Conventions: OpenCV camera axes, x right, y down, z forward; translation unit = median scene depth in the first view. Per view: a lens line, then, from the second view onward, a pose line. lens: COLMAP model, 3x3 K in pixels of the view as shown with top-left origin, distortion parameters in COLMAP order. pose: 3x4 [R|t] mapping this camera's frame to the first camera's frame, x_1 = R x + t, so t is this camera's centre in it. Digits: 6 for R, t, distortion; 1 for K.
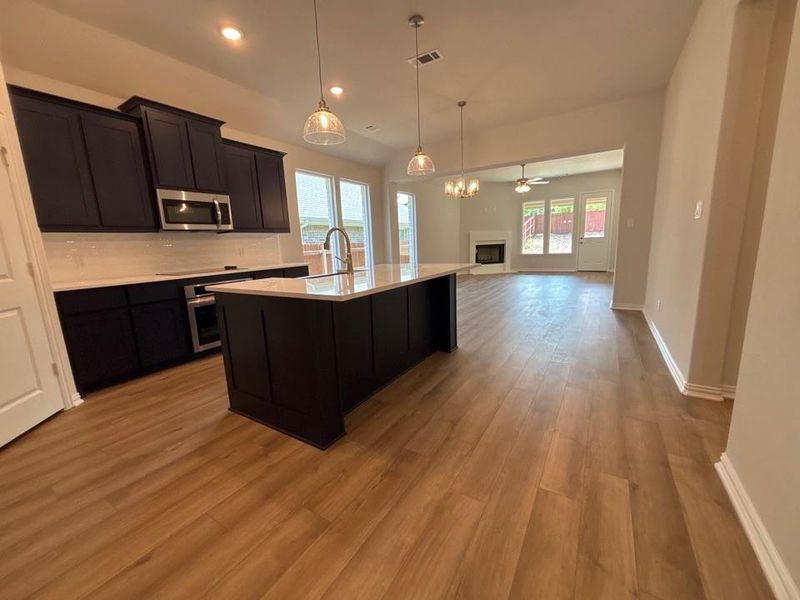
lens RADIAL K [[324.0, 0, 400.0], [0, 324.0, 300.0], [0, 0, 1]] dist [-0.000257, 0.000197]
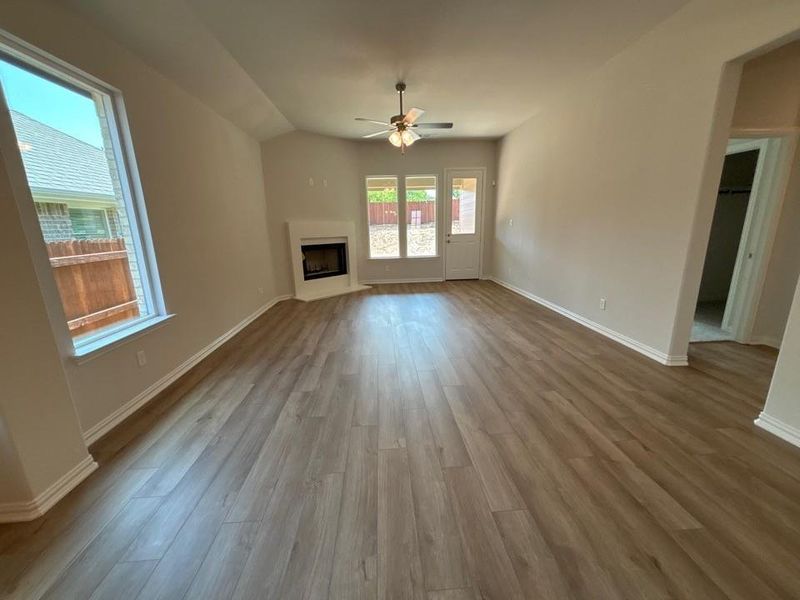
lens RADIAL K [[324.0, 0, 400.0], [0, 324.0, 300.0], [0, 0, 1]] dist [-0.000257, 0.000197]
pose [[0.815456, -0.108595, 0.568541, 0.049950], [0.090062, 0.994085, 0.060702, -0.096384], [-0.571770, 0.001704, 0.820412, 0.453067]]
